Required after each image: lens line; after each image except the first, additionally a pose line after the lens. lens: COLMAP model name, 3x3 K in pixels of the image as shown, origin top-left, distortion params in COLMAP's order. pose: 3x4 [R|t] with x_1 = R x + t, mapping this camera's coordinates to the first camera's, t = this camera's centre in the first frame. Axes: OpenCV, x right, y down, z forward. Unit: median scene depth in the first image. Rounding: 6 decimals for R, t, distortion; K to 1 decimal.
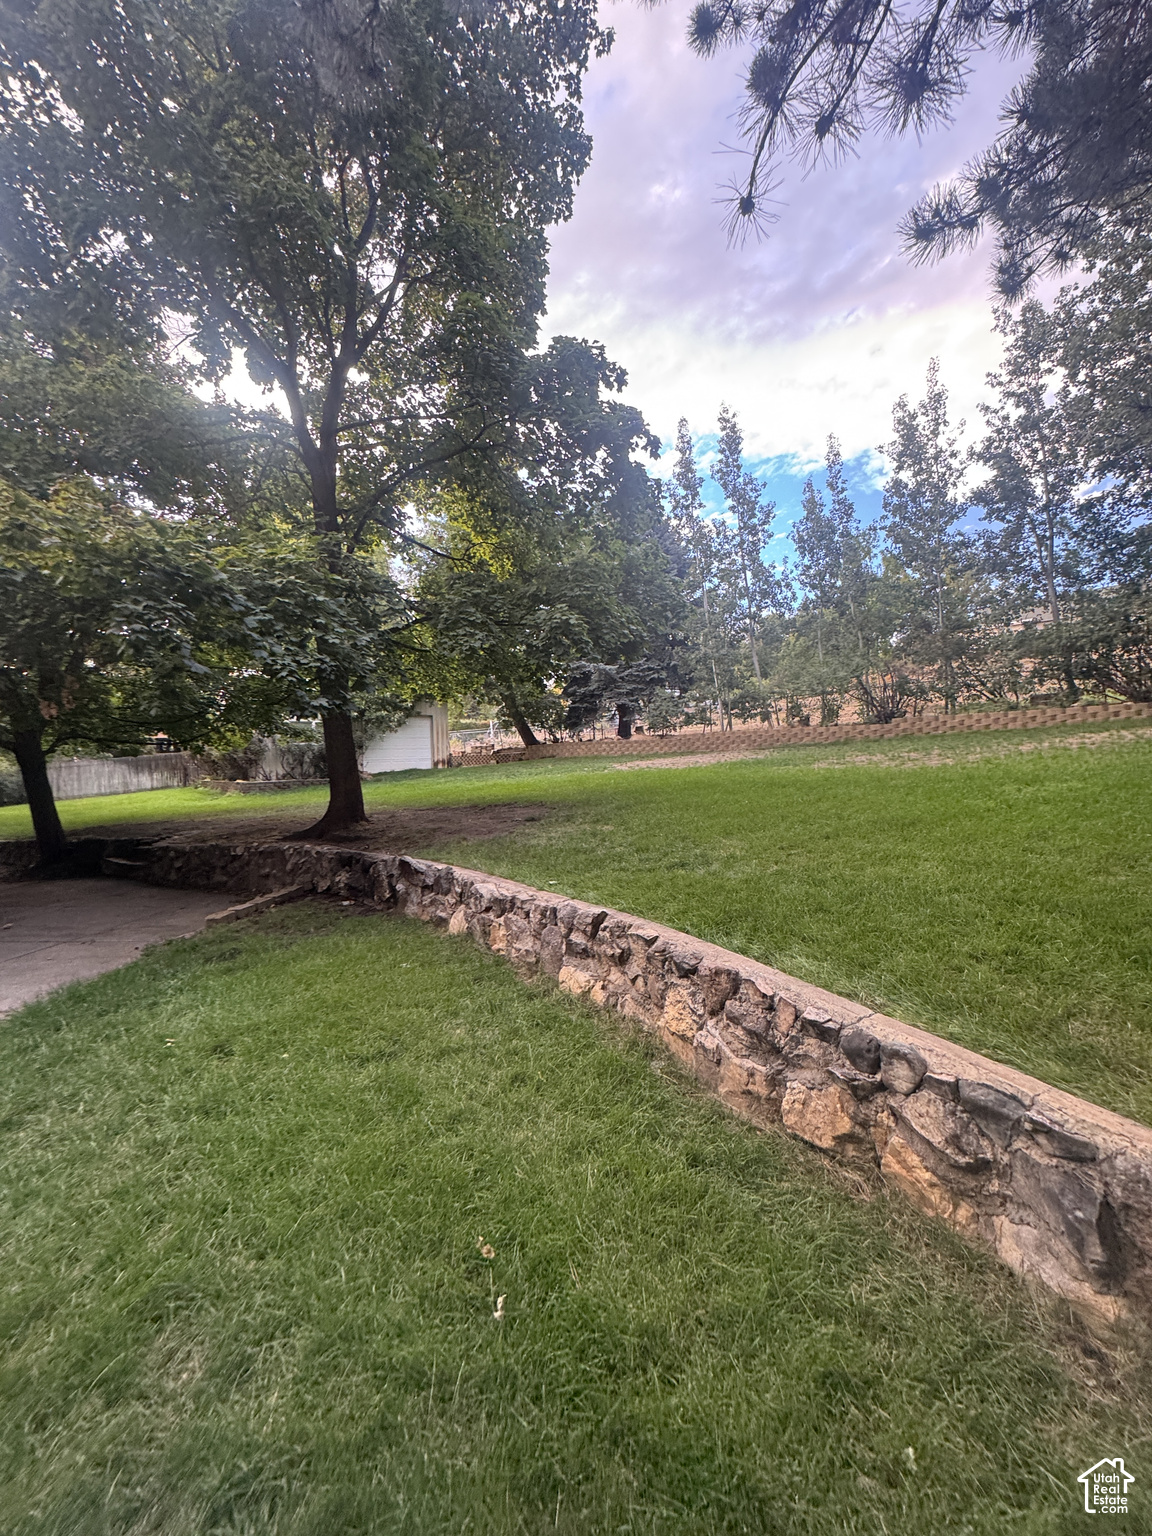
lens RADIAL K [[613.1, 0, 577.8], [0, 613.1, 767.9], [0, 0, 1]] dist [-0.000944, 0.000070]
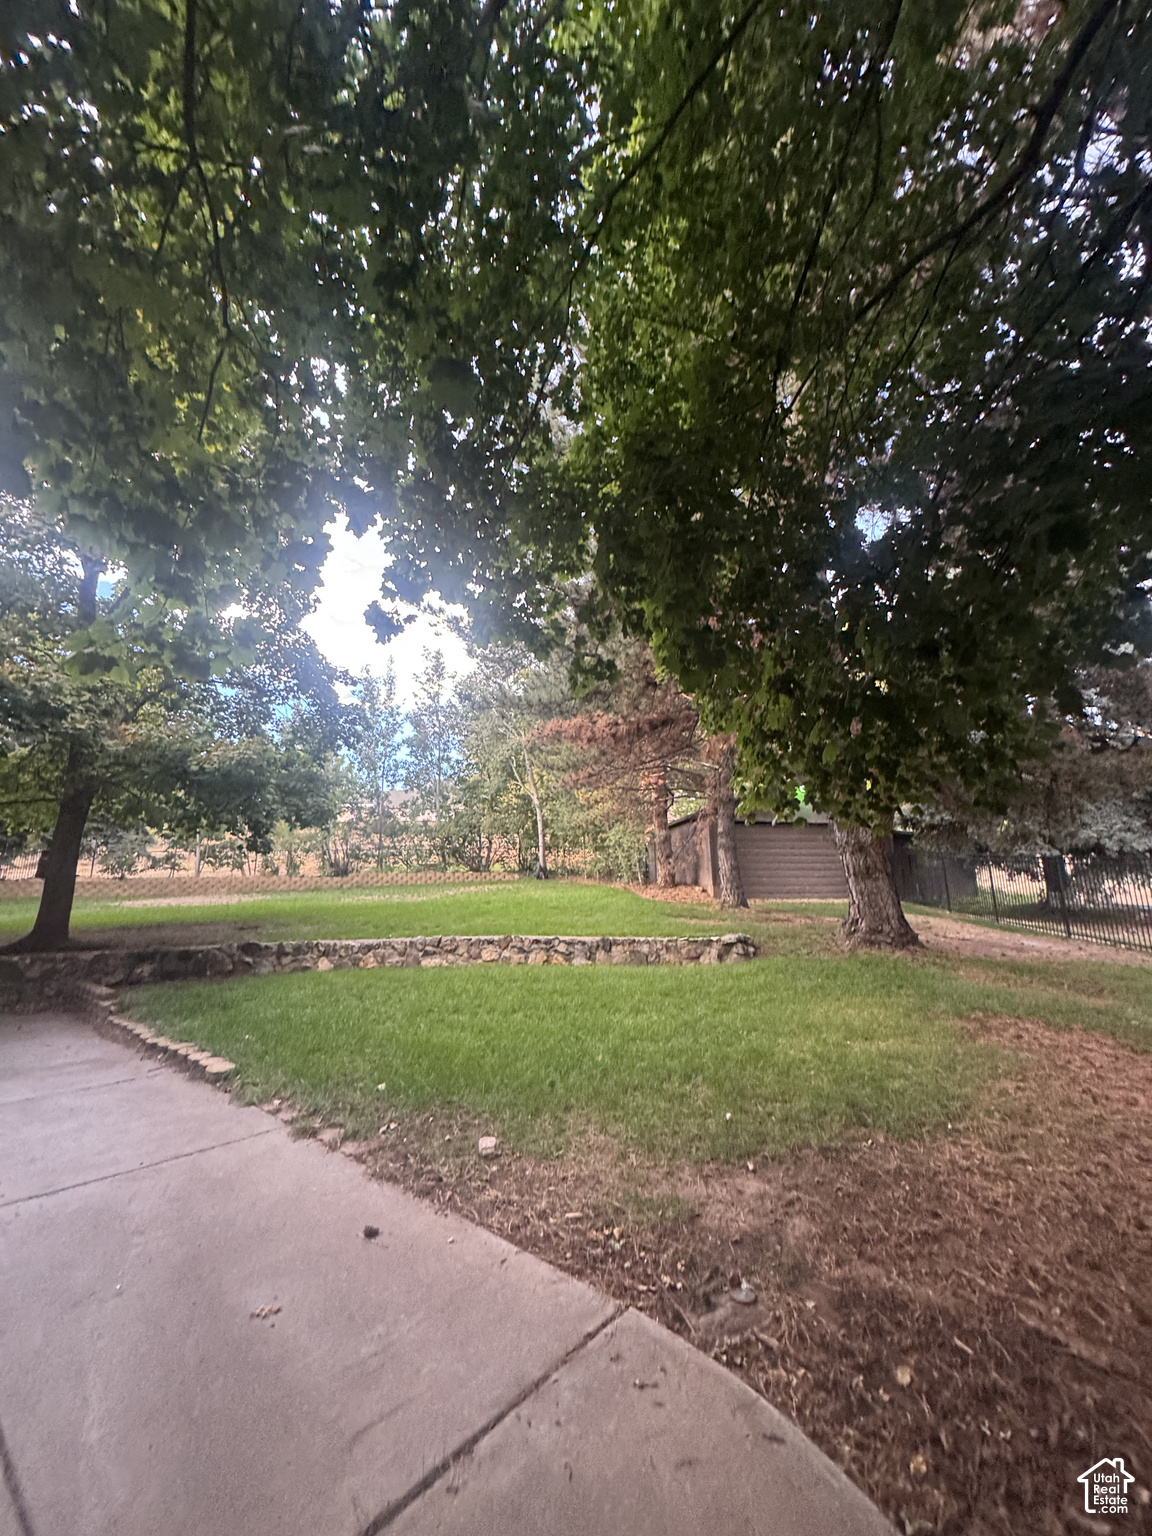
lens RADIAL K [[613.1, 0, 575.6], [0, 613.1, 768.8], [0, 0, 1]] dist [-0.000944, 0.000070]
pose [[0.532748, 0.196901, 0.823049, -0.620065], [0.015537, 0.970117, -0.242141, 0.053735], [-0.846131, 0.141788, 0.513769, -0.315112]]
